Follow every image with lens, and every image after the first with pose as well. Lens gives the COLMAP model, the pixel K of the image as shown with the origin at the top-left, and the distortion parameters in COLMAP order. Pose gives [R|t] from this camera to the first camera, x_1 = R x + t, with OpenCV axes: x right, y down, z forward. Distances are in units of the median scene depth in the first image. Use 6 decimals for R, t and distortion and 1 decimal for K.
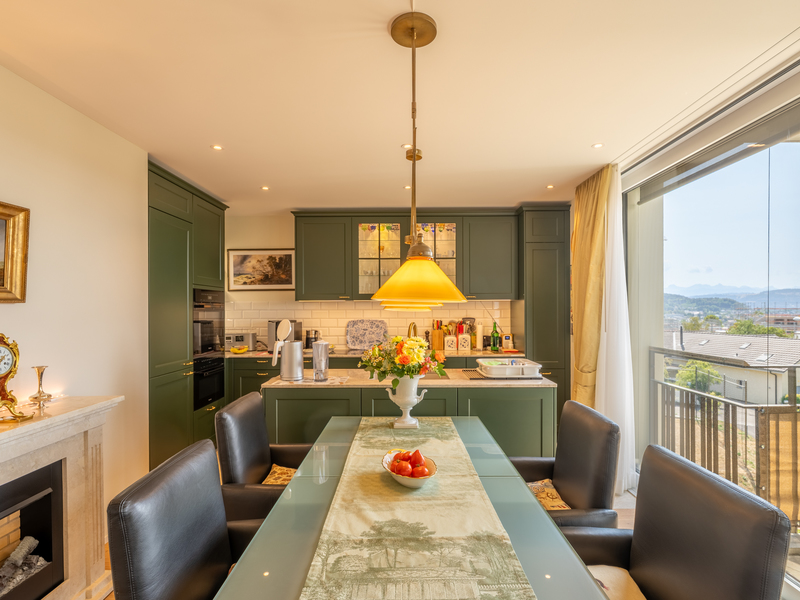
lens RADIAL K [[400.8, 0, 400.6], [0, 400.8, 307.2], [0, 0, 1]] dist [-0.001101, -0.000788]
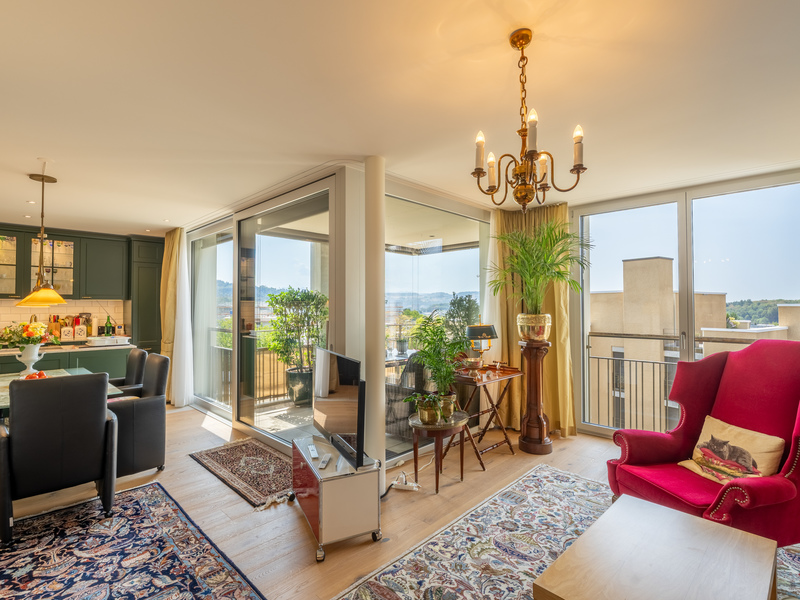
lens RADIAL K [[400.8, 0, 395.7], [0, 400.8, 299.4], [0, 0, 1]] dist [-0.001101, -0.000788]
pose [[0.698304, 0.016608, 0.715608, -0.061366], [-0.006082, 0.999832, -0.017269, -0.001984], [-0.715775, 0.007706, 0.698288, -0.663025]]
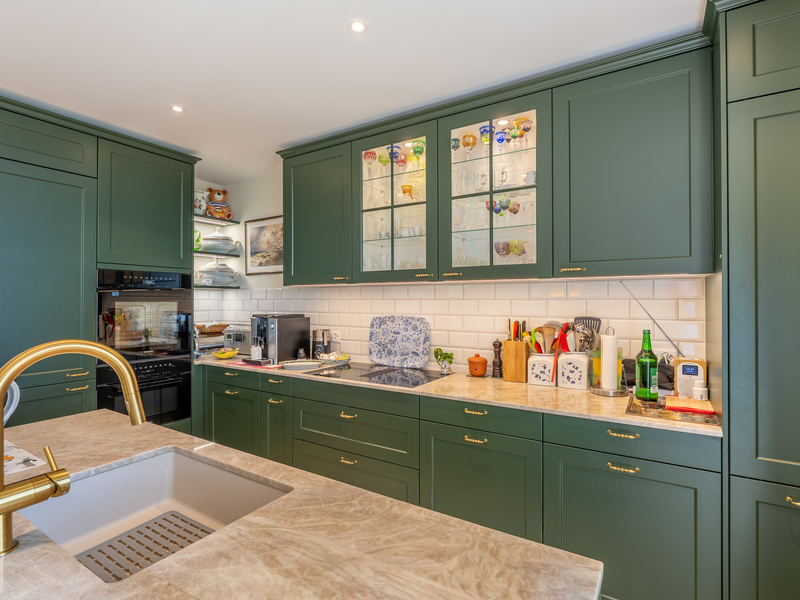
lens RADIAL K [[400.8, 0, 395.0], [0, 400.8, 296.8], [0, 0, 1]] dist [-0.001101, -0.000788]
pose [[0.839693, -0.001484, -0.543059, 0.238292], [0.000278, 0.999997, -0.002304, 0.003658], [0.543061, 0.001784, 0.839691, 0.506132]]
